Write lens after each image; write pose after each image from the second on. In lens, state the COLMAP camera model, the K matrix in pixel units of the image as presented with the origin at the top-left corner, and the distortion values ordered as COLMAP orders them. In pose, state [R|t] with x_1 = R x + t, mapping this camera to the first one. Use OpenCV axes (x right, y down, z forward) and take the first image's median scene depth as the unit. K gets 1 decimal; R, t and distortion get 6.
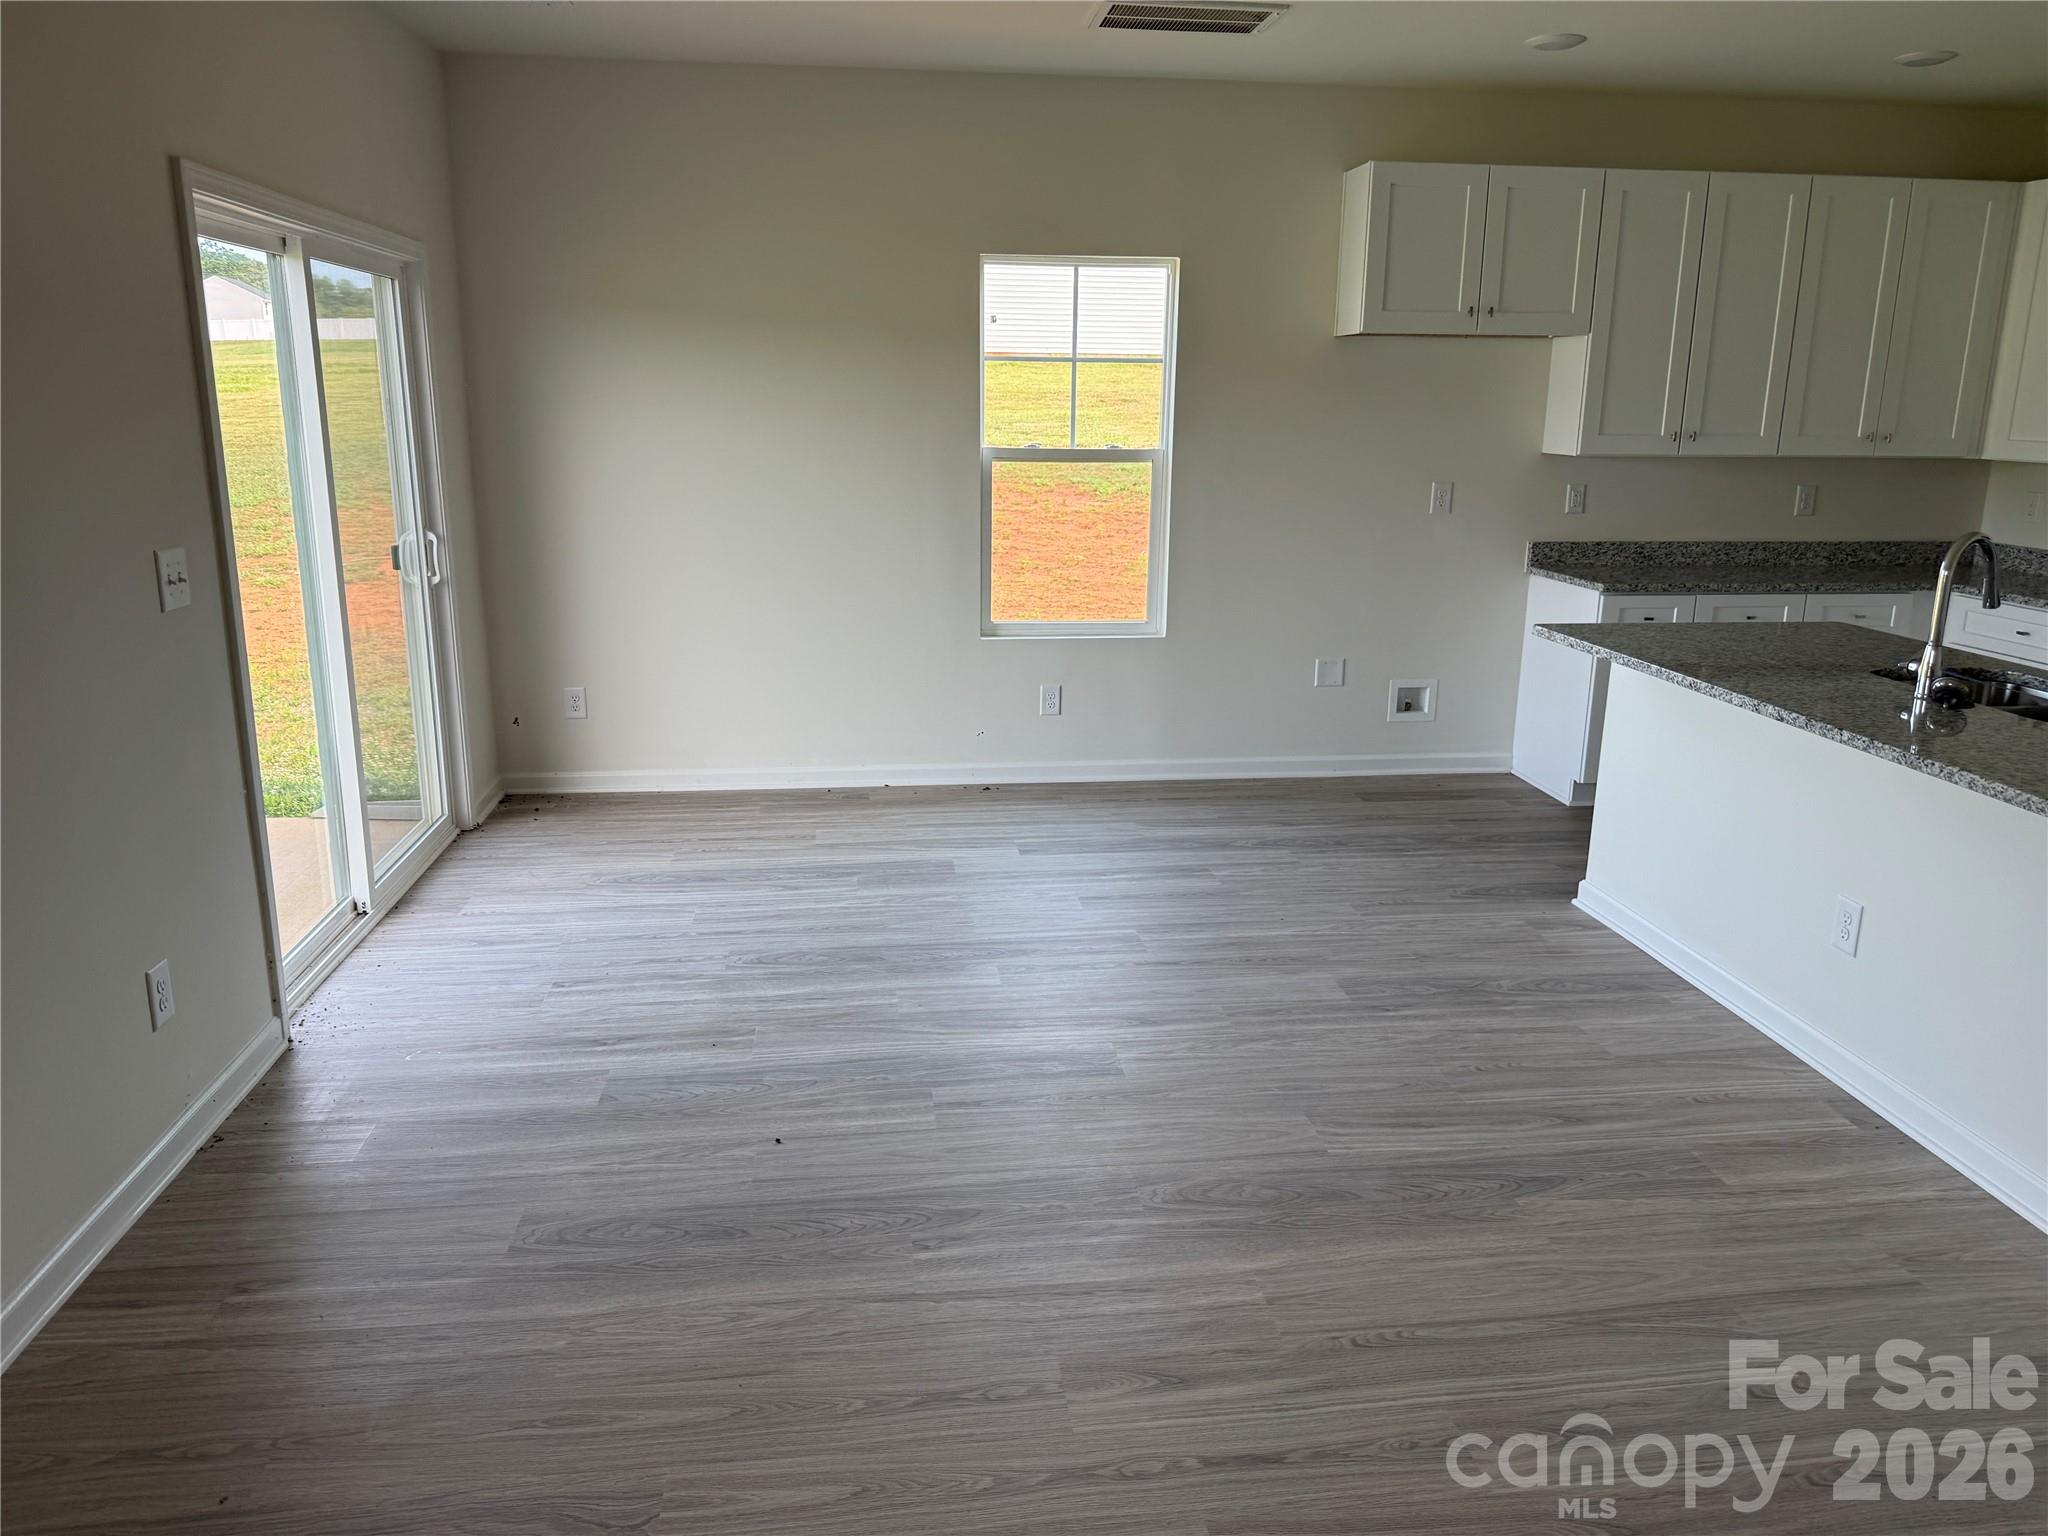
lens RADIAL K [[1469.9, 0, 1024.0], [0, 1469.9, 768.0], [0, 0, 1]] dist [0.006330, -0.039387]
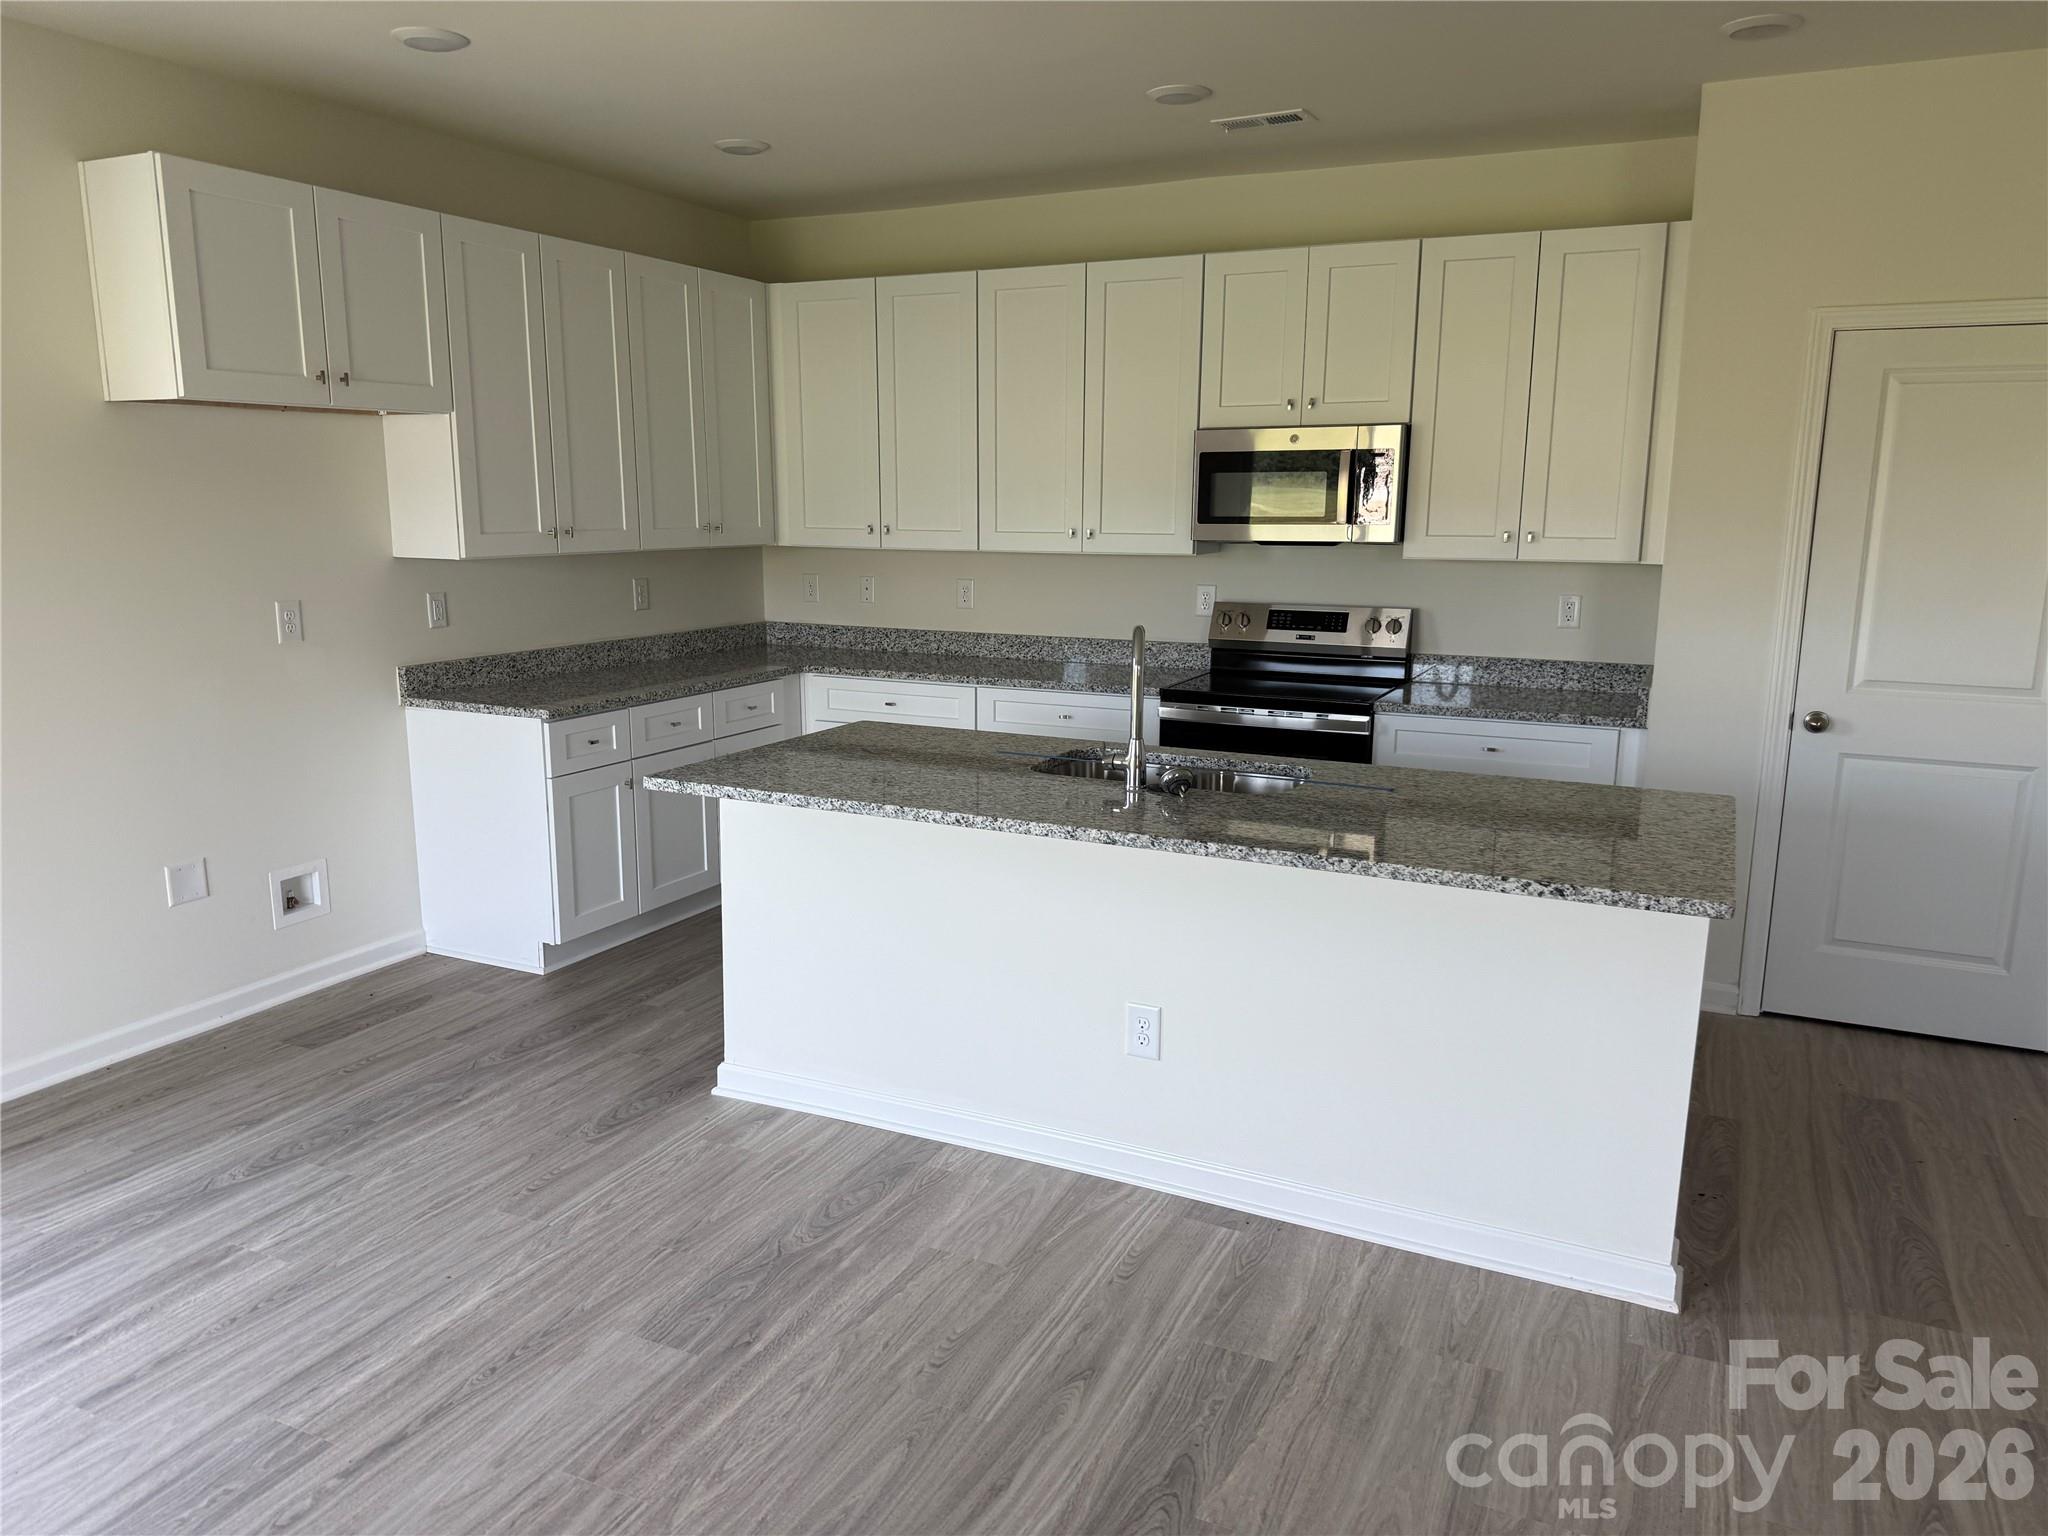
lens RADIAL K [[1439.1, 0, 1024.0], [0, 1439.1, 768.0], [0, 0, 1]] dist [0.058328, -0.081986]
pose [[0.529667, -0.163576, 0.832283, -0.165715], [0.204624, 0.976890, 0.061774, -0.092549], [-0.823154, 0.137585, 0.550898, 0.339983]]
